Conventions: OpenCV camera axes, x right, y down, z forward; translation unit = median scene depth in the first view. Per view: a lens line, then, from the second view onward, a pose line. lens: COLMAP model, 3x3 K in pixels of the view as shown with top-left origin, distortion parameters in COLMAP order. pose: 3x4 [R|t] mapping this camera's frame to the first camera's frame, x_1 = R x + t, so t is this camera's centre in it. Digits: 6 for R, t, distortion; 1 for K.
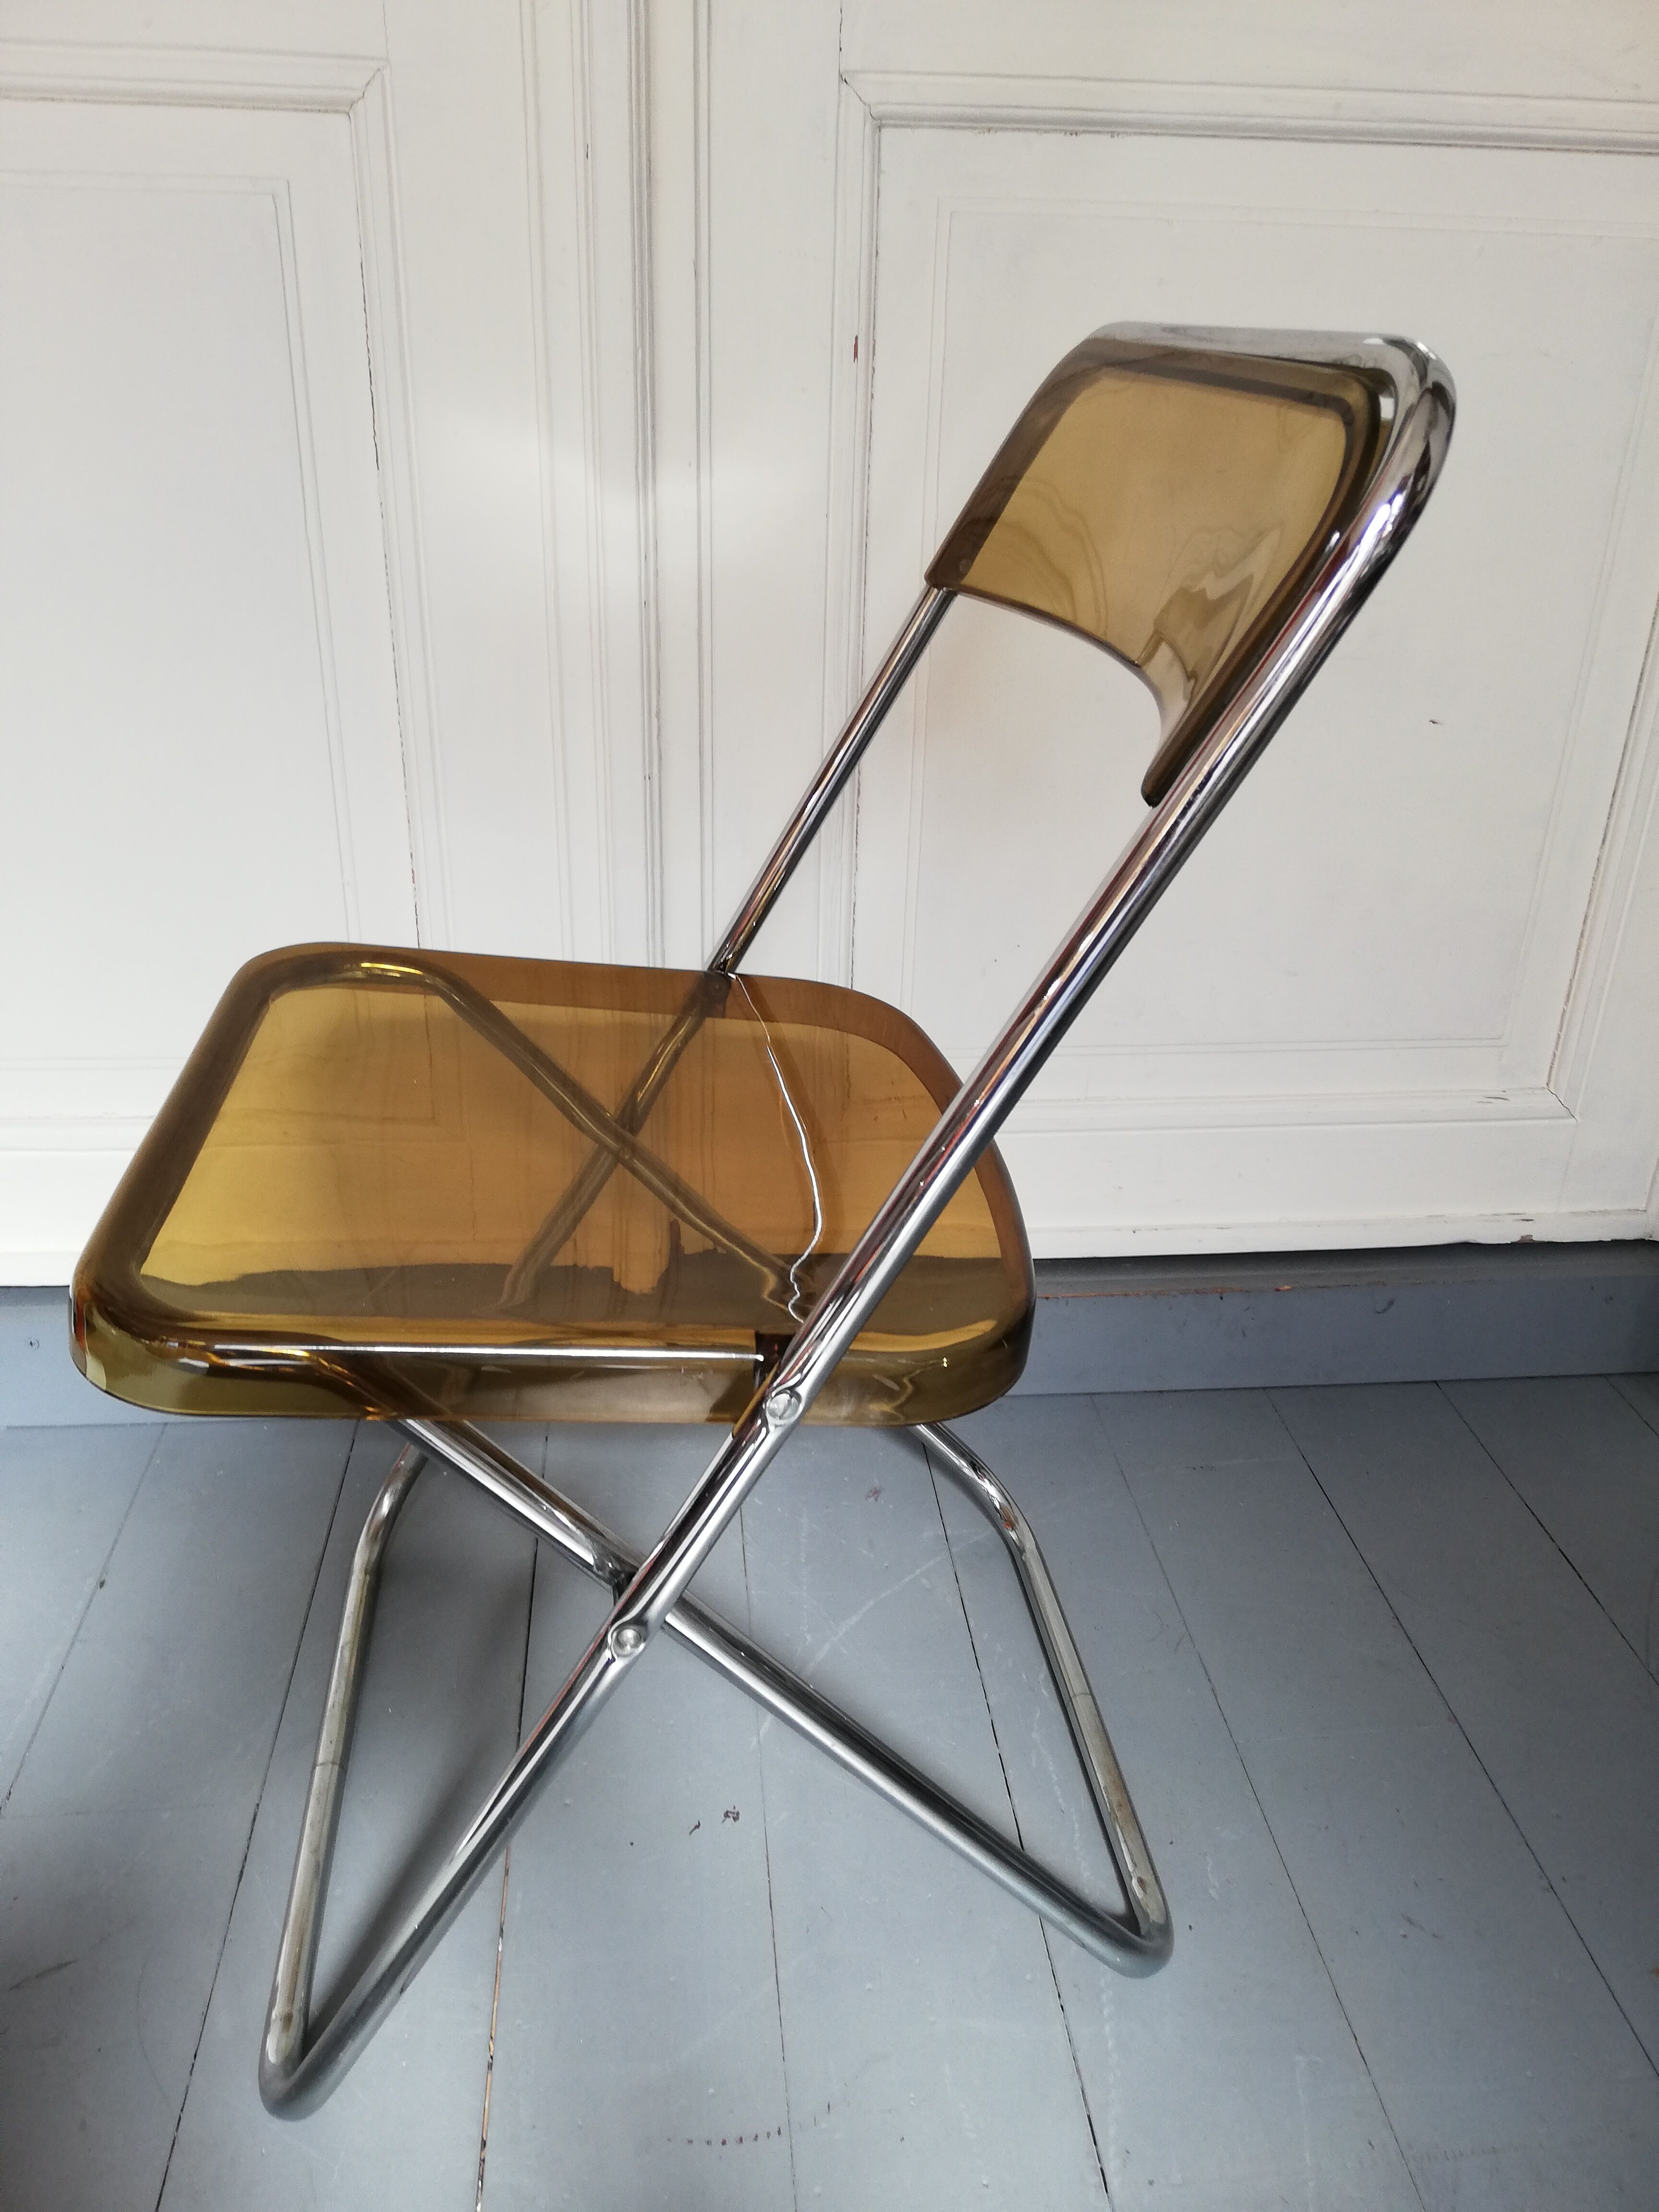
lens RADIAL K [[1715.9, 0, 843.6], [0, 1715.9, 1118.2], [0, 0, 1]] dist [0.066378, -0.086221]
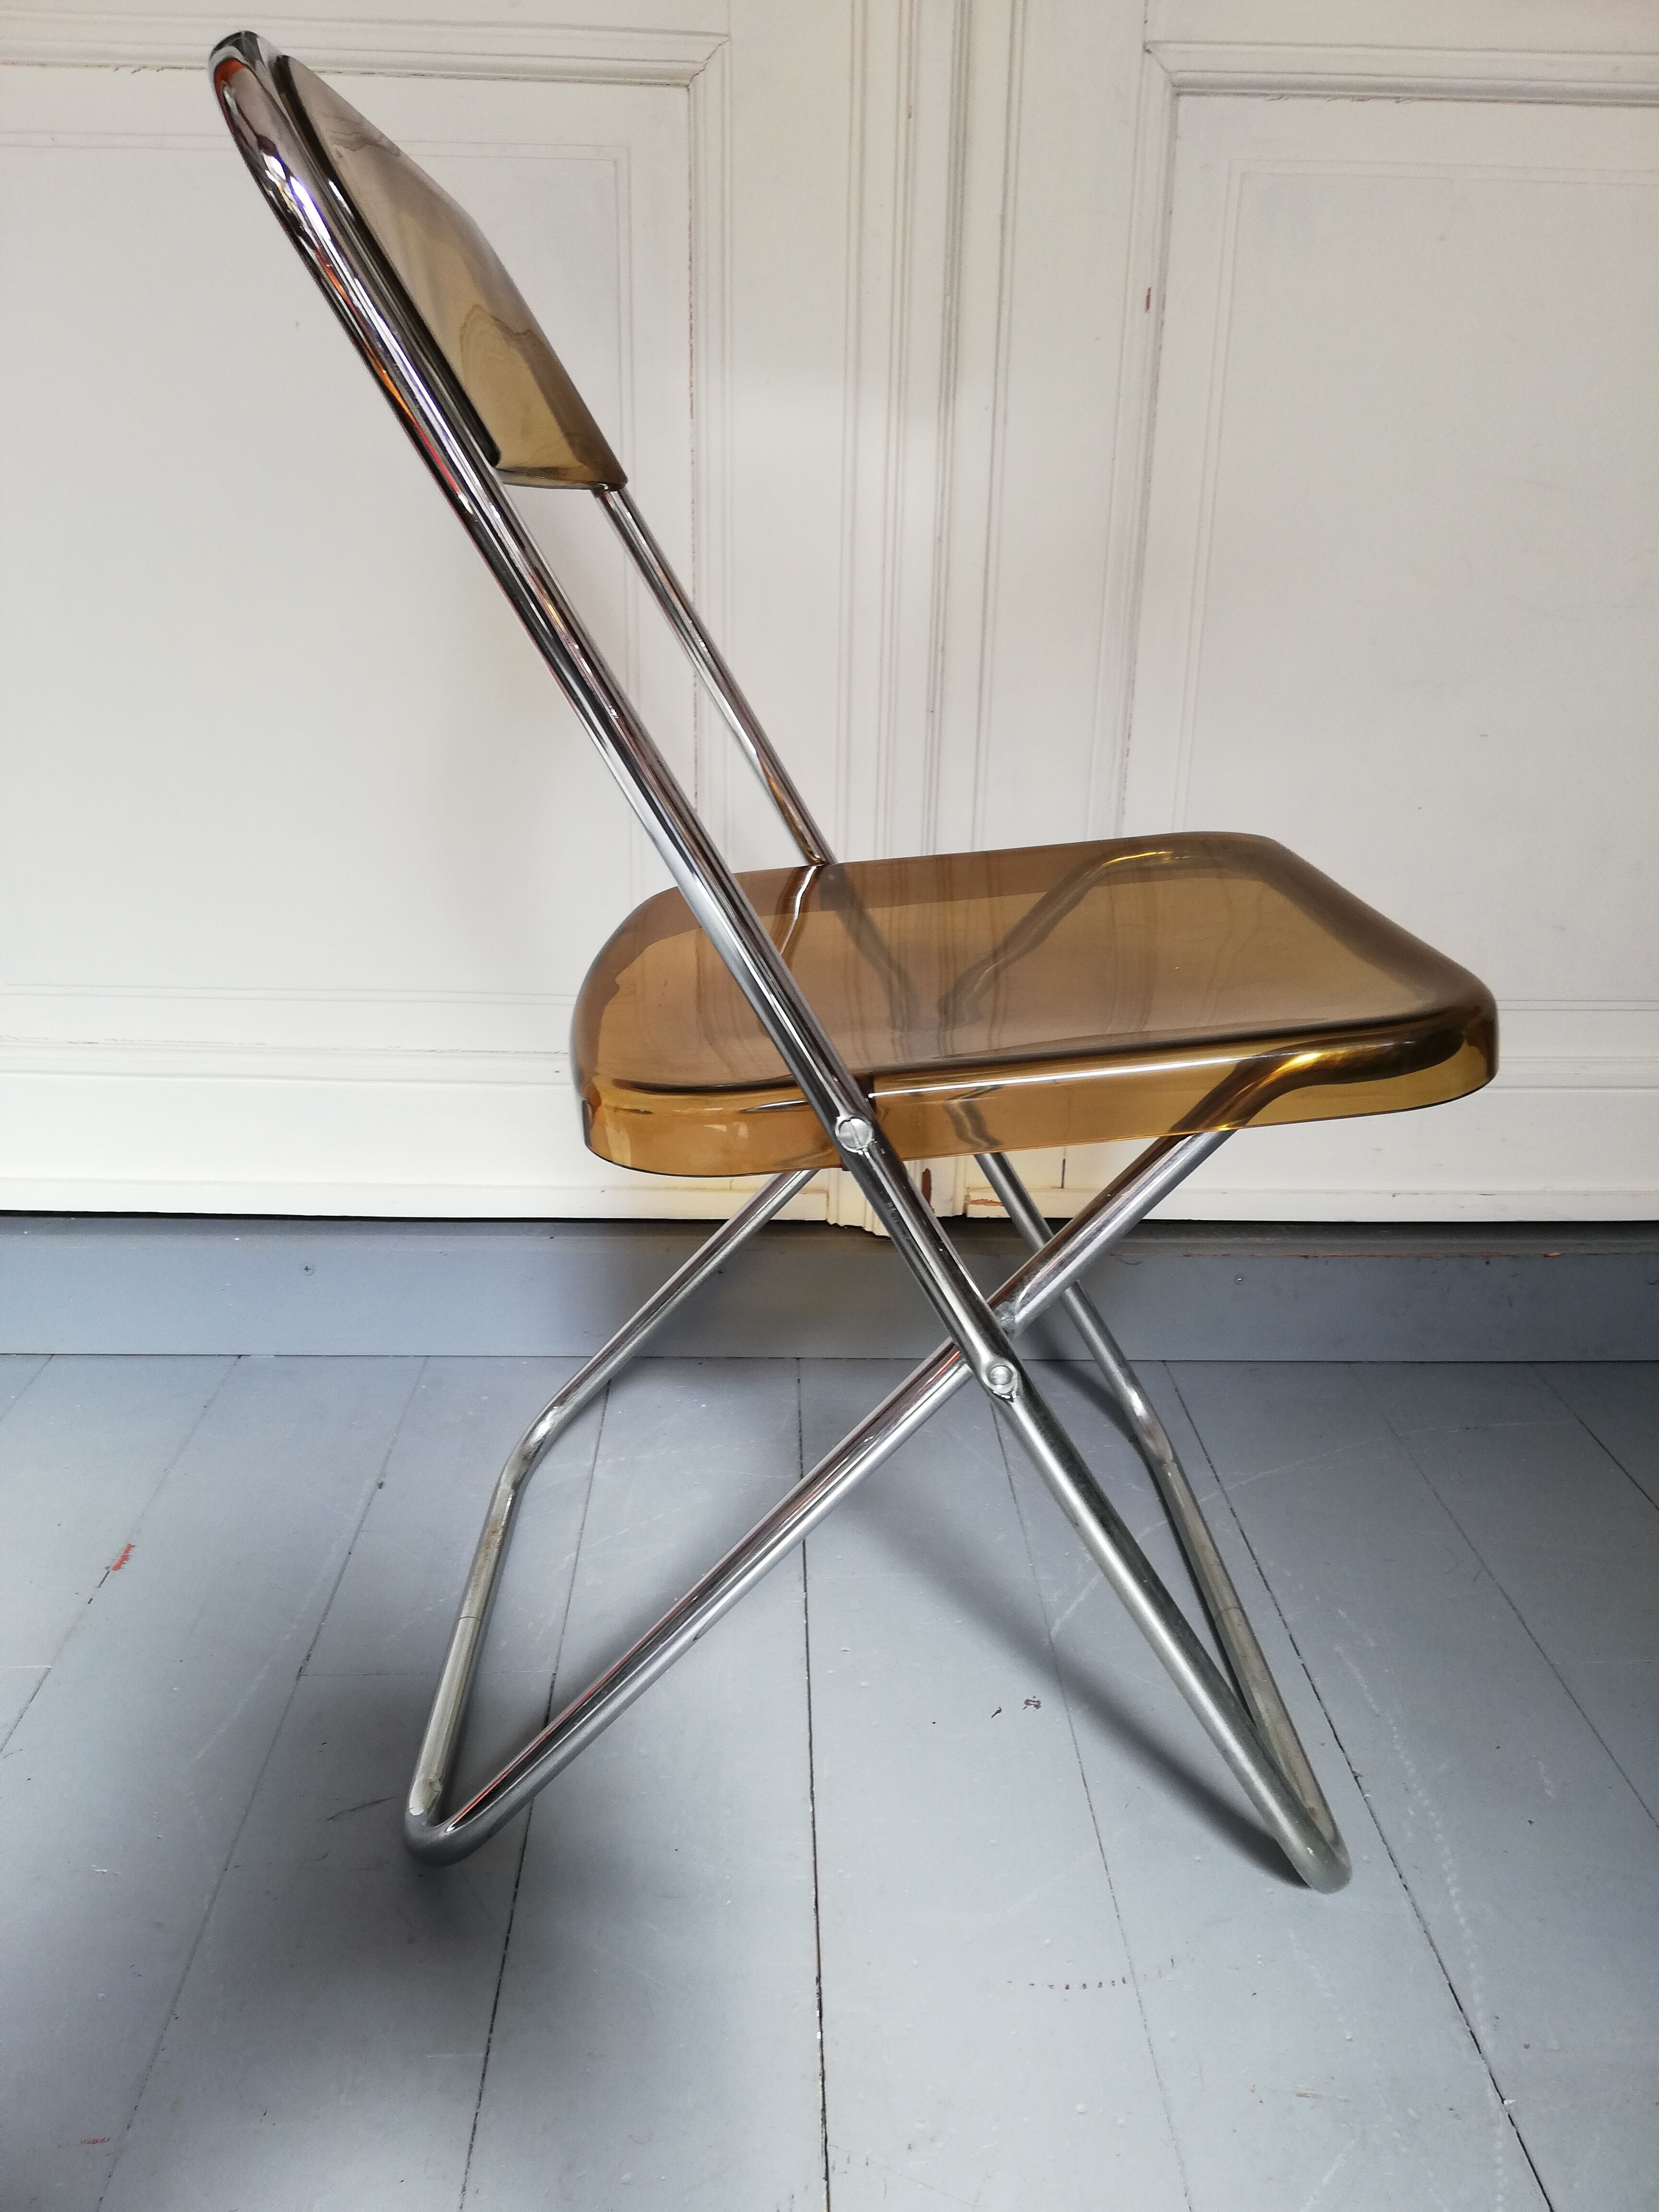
lens RADIAL K [[1730.8, 0, 858.0], [0, 1730.8, 1112.8], [0, 0, 1]] dist [0.037416, -0.042003]
pose [[0.998418, 0.013658, -0.054543, -0.105825], [-0.019309, 0.994341, -0.104464, 0.162778], [0.052808, 0.105352, 0.993032, -0.008339]]
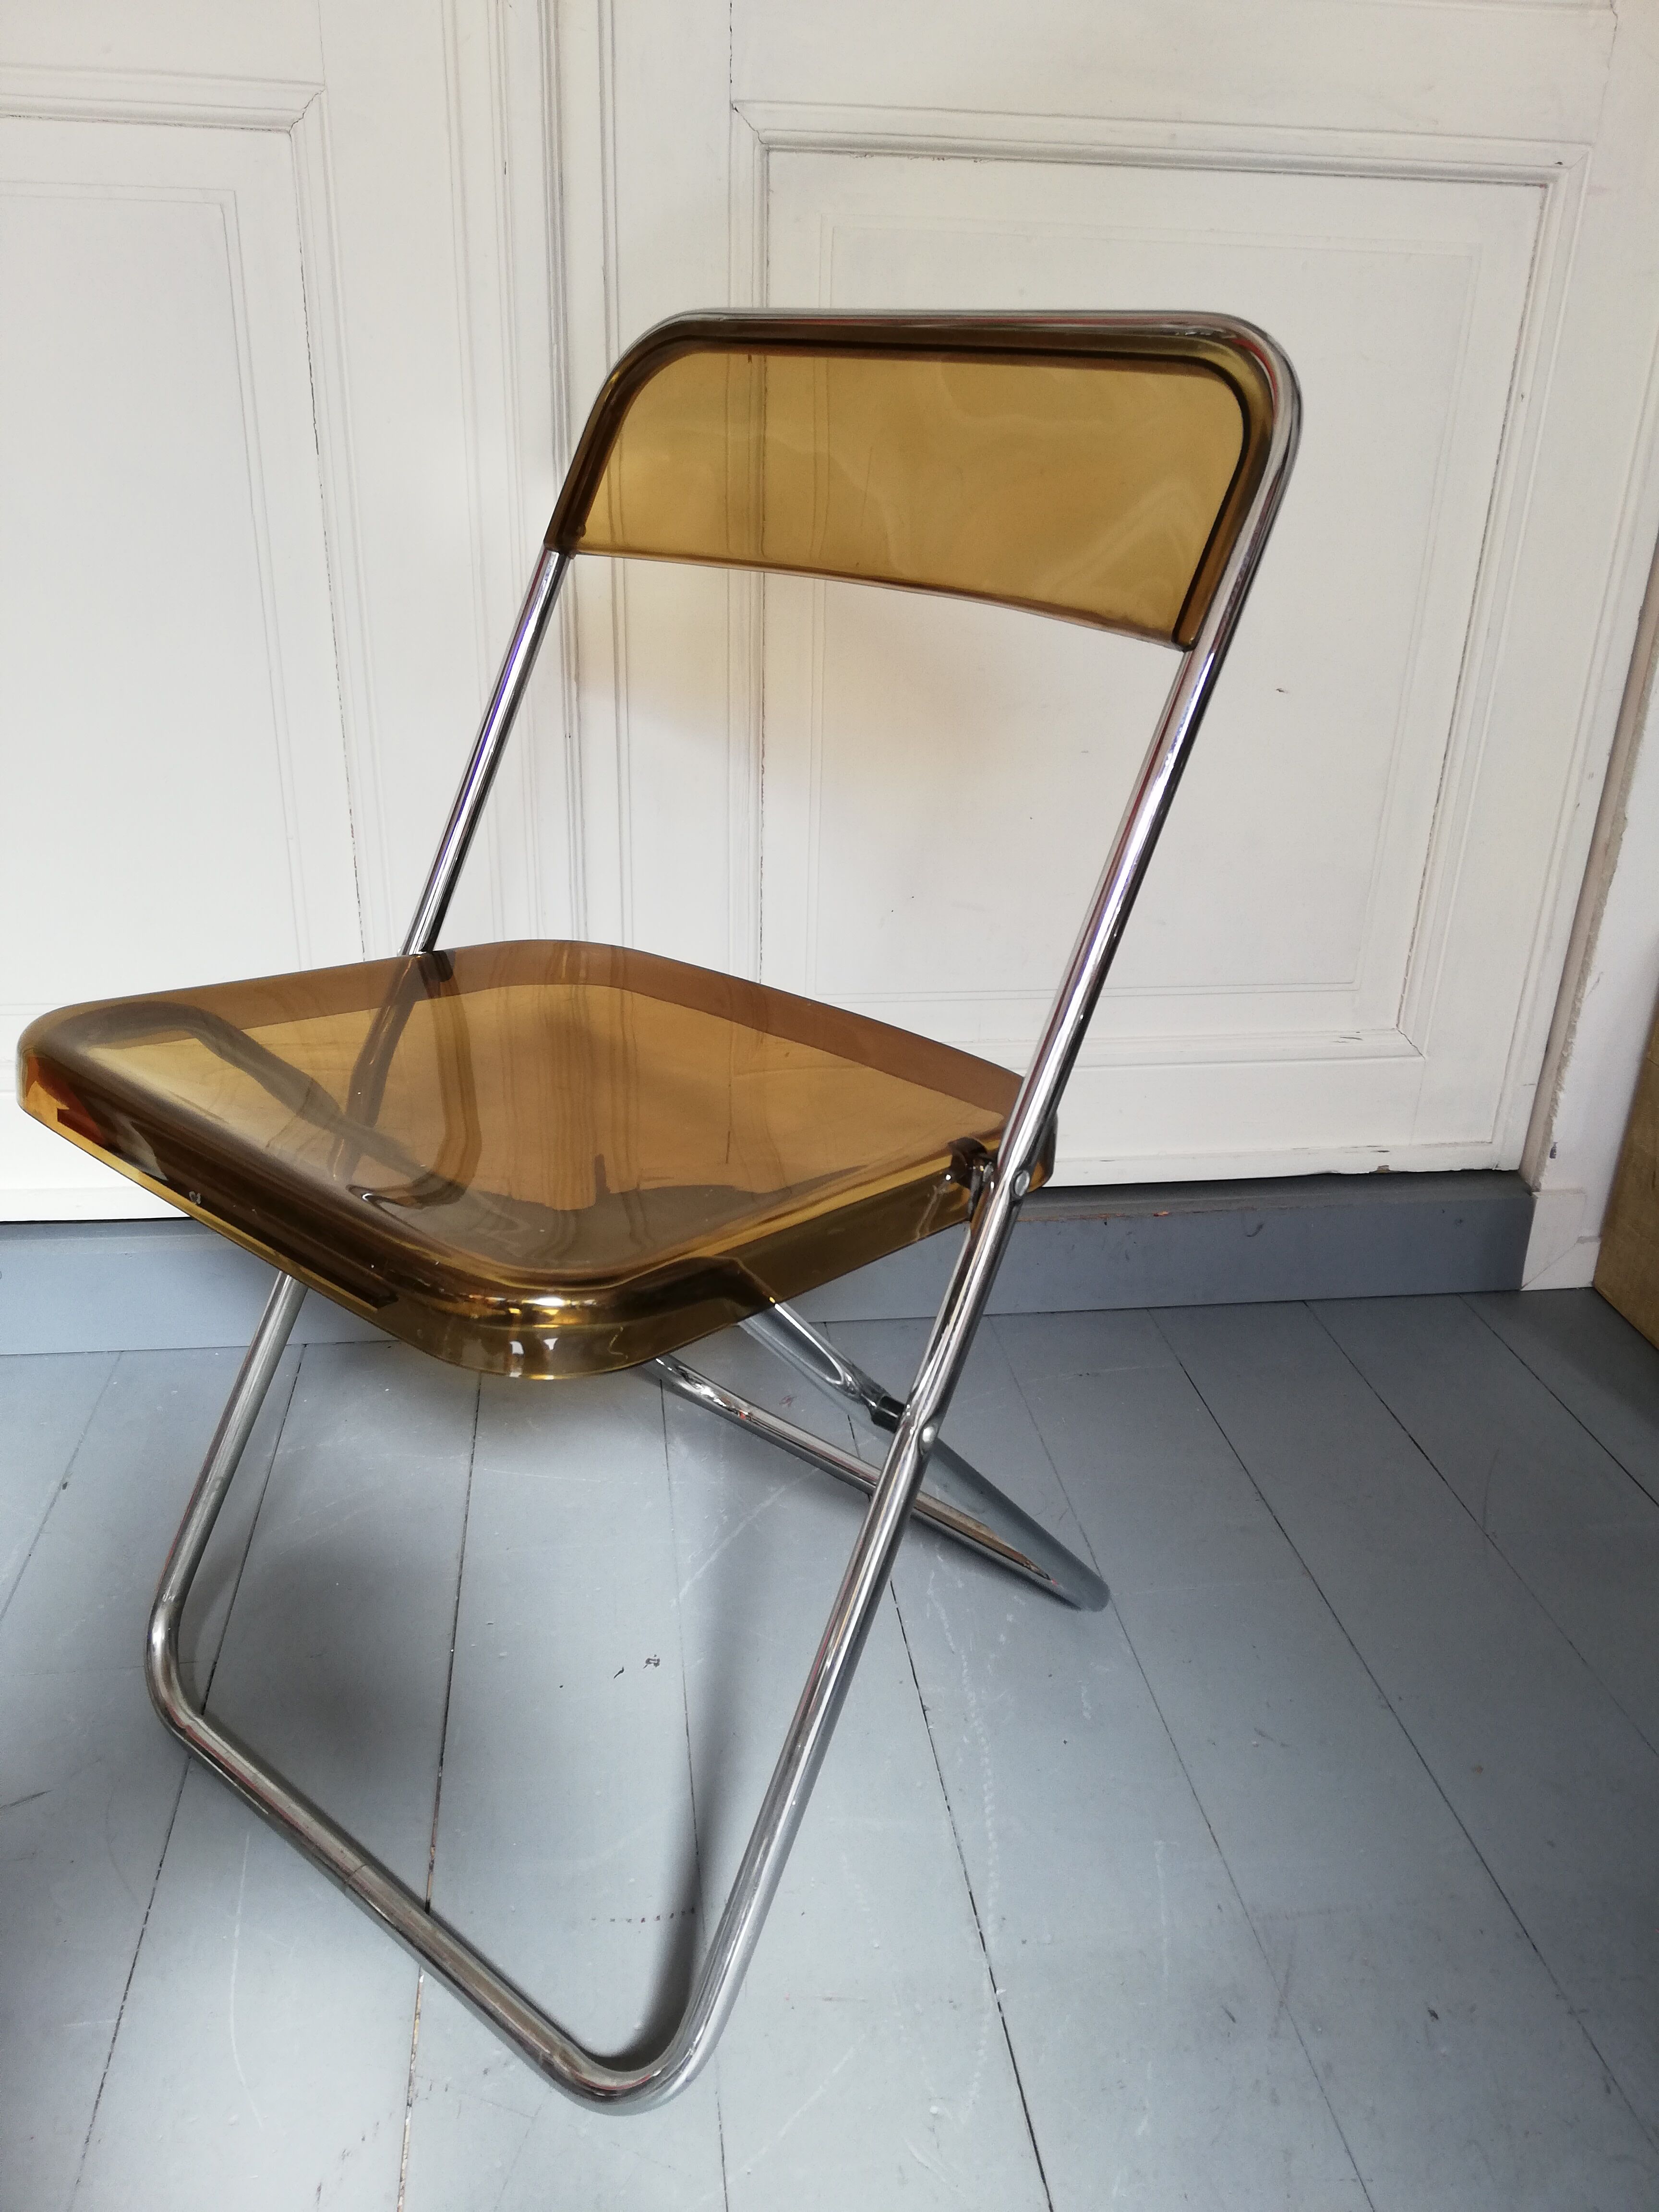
lens RADIAL K [[1708.4, 0, 844.9], [0, 1708.4, 1117.9], [0, 0, 1]] dist [0.073658, -0.090313]
pose [[0.999267, -0.013377, 0.035856, 0.021196], [0.014400, 0.999493, -0.028414, 0.083098], [-0.035458, 0.028909, 0.998953, -0.097347]]
